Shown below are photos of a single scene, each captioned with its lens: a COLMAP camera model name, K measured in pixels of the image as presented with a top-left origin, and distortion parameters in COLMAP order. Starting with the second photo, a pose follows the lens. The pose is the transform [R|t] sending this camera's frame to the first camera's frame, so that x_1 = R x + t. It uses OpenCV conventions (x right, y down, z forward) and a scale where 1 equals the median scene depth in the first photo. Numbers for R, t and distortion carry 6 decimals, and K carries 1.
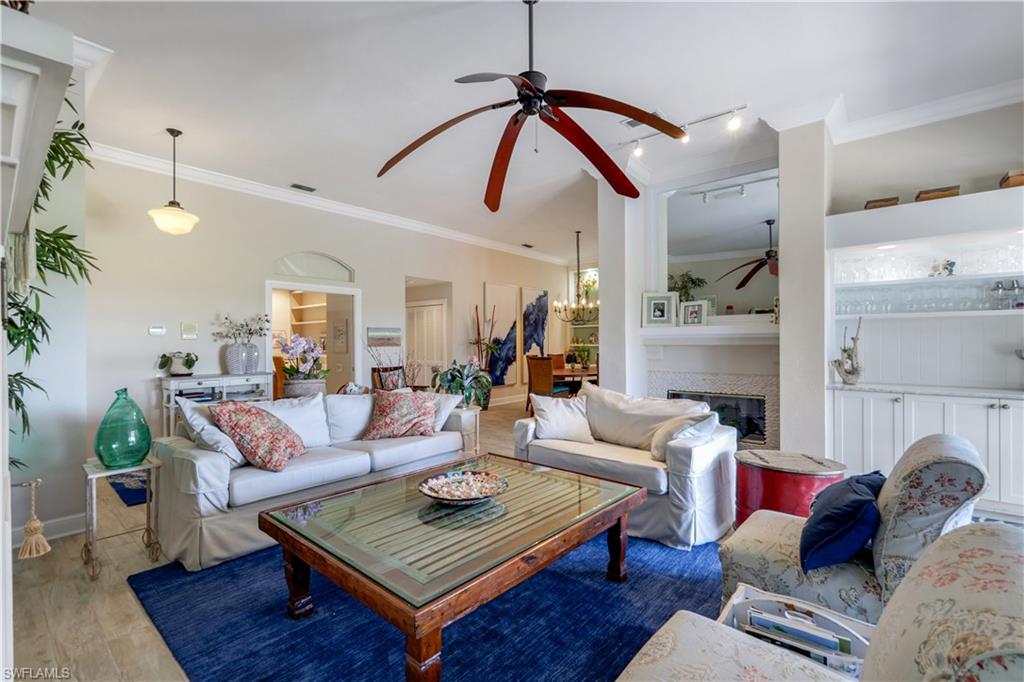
lens RADIAL K [[455.3, 0, 514.3], [0, 455.3, 340.9], [0, 0, 1]] dist [0.001167, 0.000836]
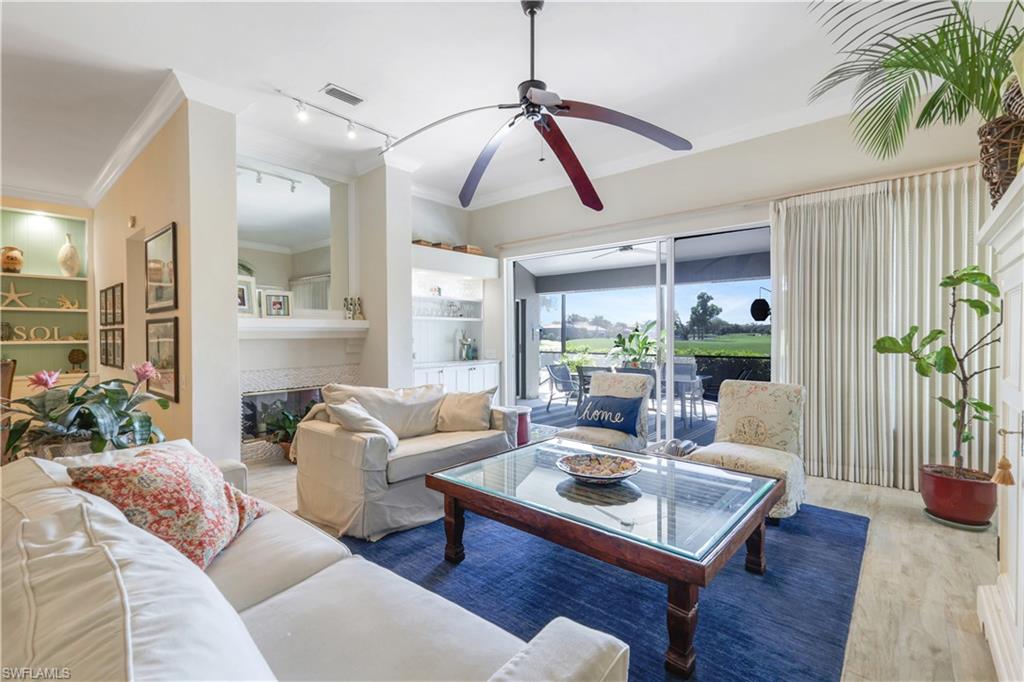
lens RADIAL K [[453.2, 0, 518.6], [0, 453.2, 336.2], [0, 0, 1]] dist [-0.000738, 0.000050]
pose [[-0.009116, -0.000731, 0.999958, -0.279977], [0.003595, 0.999993, 0.000763, 0.002448], [-0.999952, 0.003602, -0.009113, 0.279571]]
